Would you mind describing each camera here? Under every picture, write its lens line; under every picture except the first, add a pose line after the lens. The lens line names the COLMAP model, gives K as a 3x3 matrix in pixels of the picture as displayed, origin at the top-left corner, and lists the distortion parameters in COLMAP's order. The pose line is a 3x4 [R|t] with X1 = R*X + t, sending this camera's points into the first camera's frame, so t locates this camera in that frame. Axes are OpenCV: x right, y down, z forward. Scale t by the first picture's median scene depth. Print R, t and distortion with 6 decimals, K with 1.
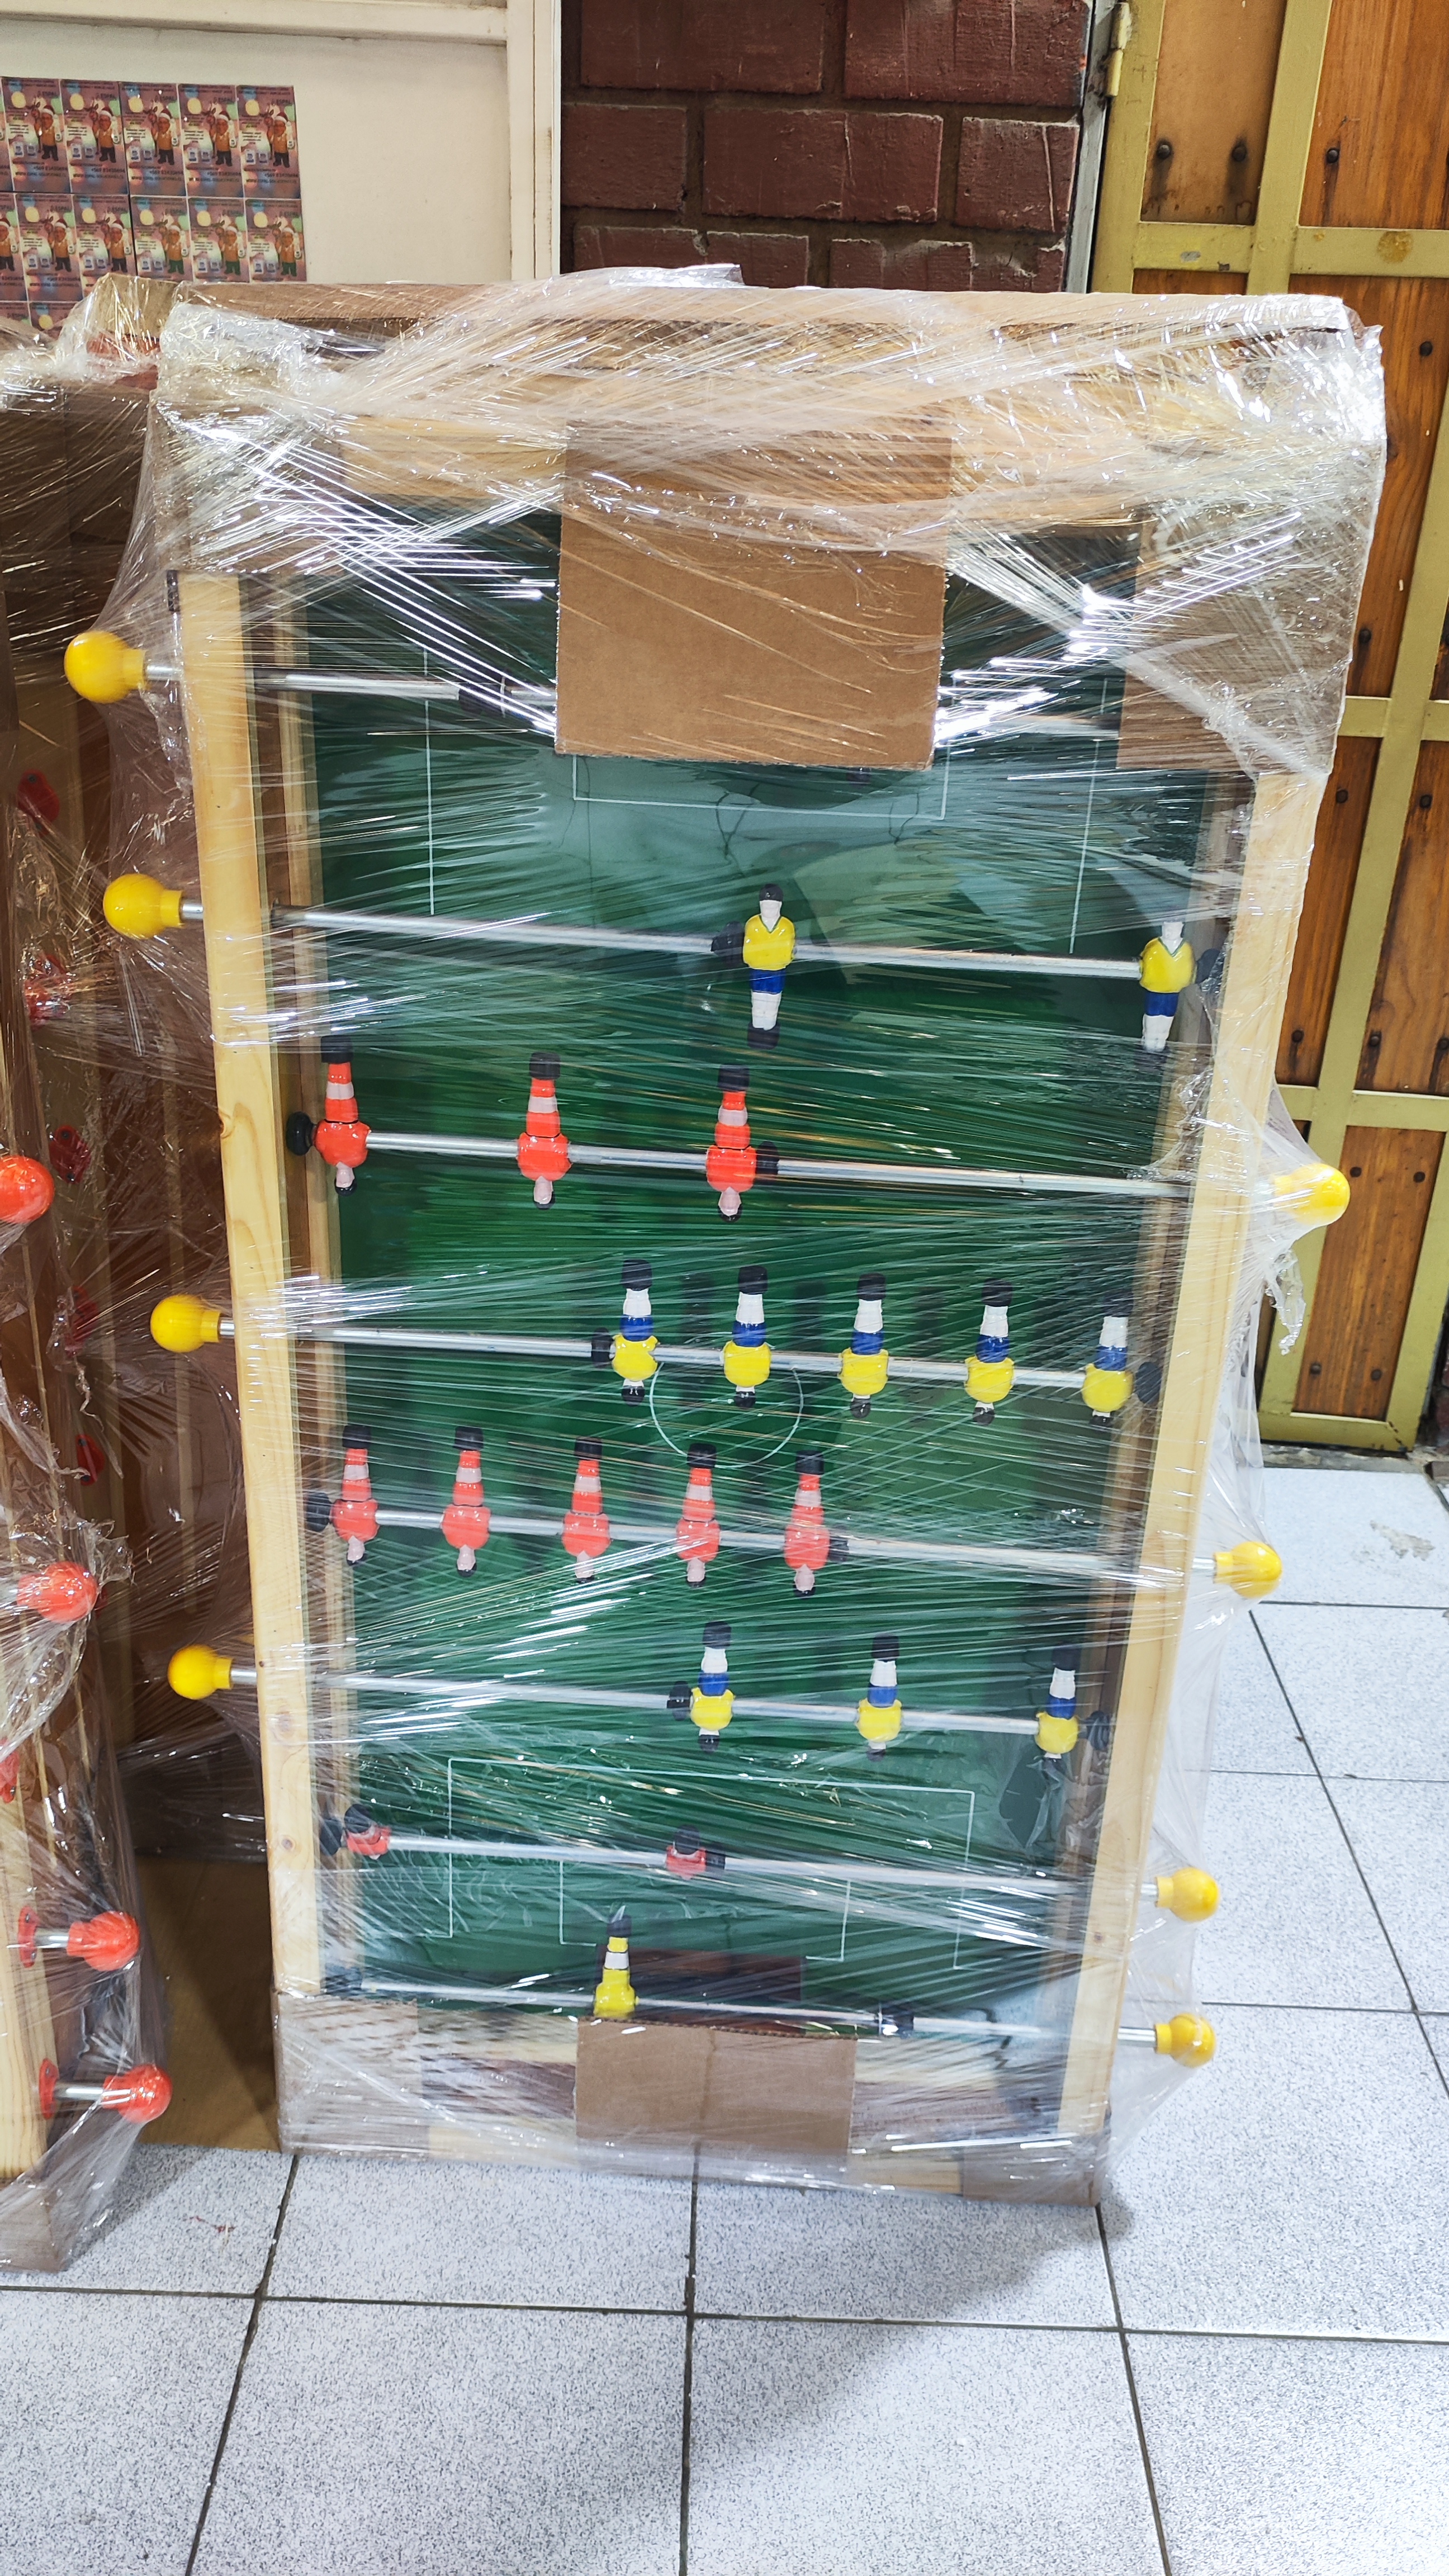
lens RADIAL K [[1879.9, 0, 742.3], [0, 1879.9, 1277.7], [0, 0, 1]] dist [0.042641, -0.062436]
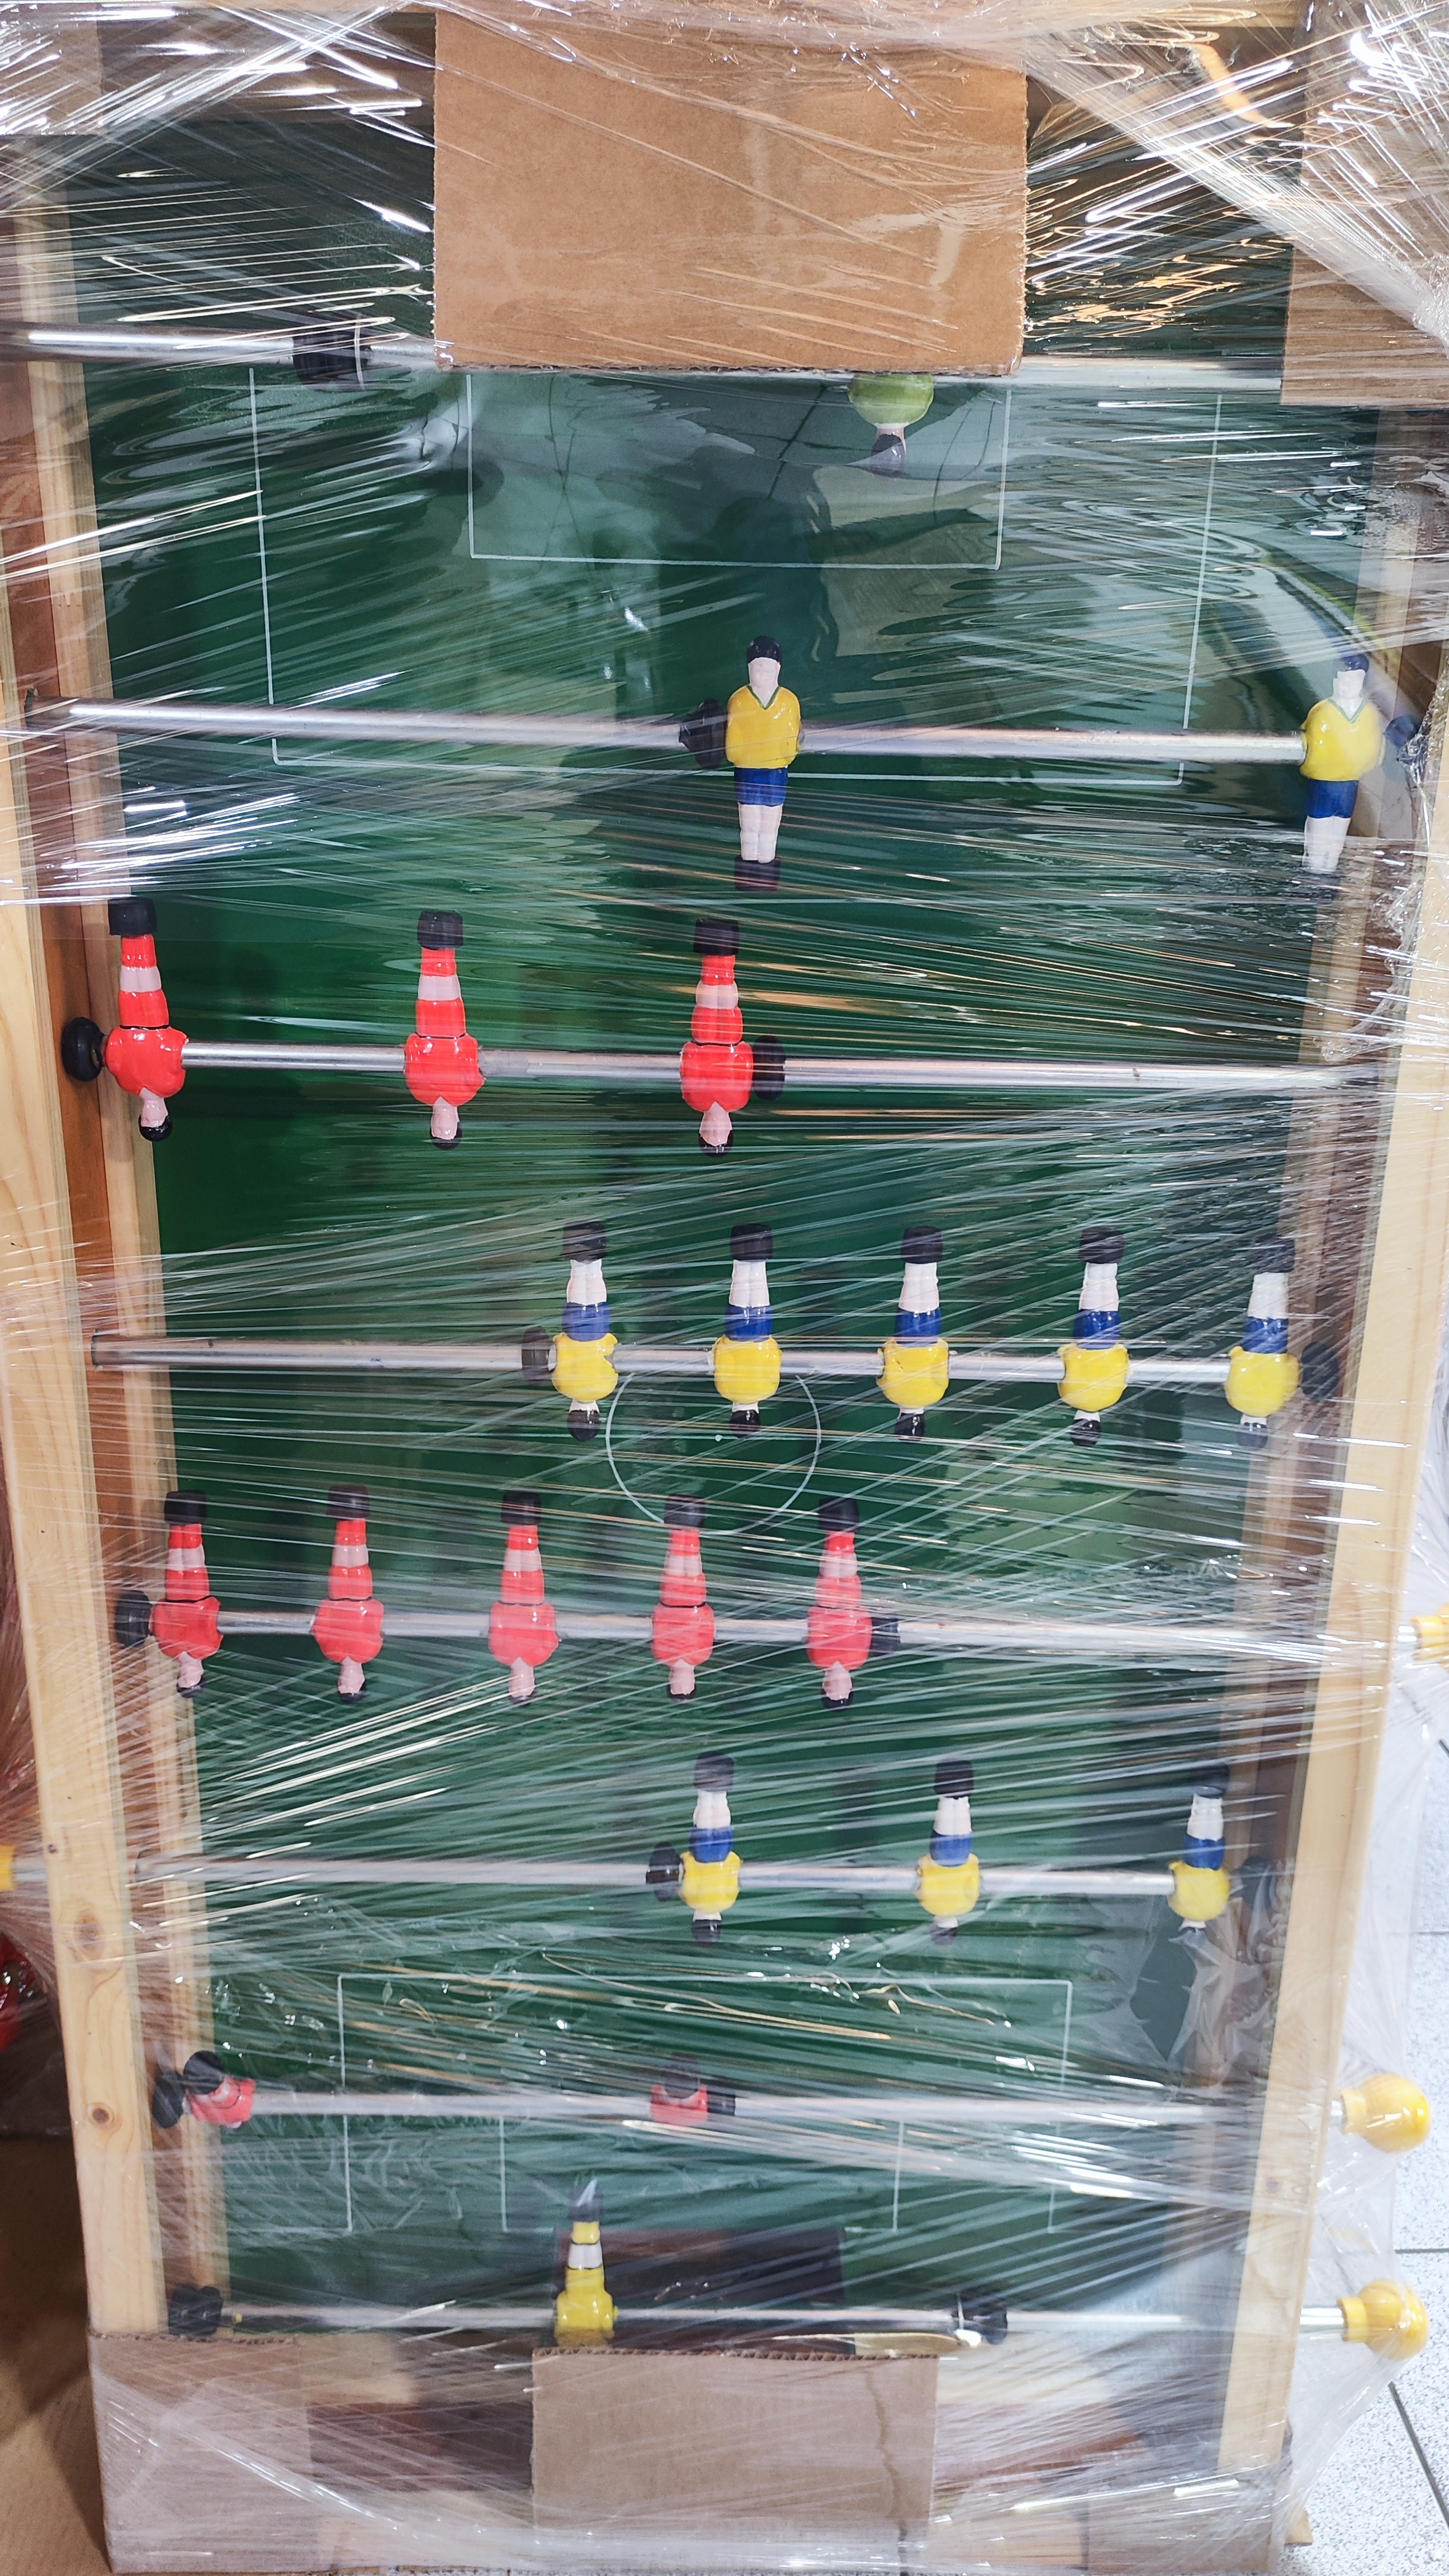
lens RADIAL K [[1879.9, 0, 742.3], [0, 1879.9, 1277.7], [0, 0, 1]] dist [0.042641, -0.062436]
pose [[0.998306, -0.039265, 0.042938, -0.027183], [0.043058, 0.994892, -0.091300, 0.073668], [-0.039133, 0.092994, 0.994897, 0.294202]]
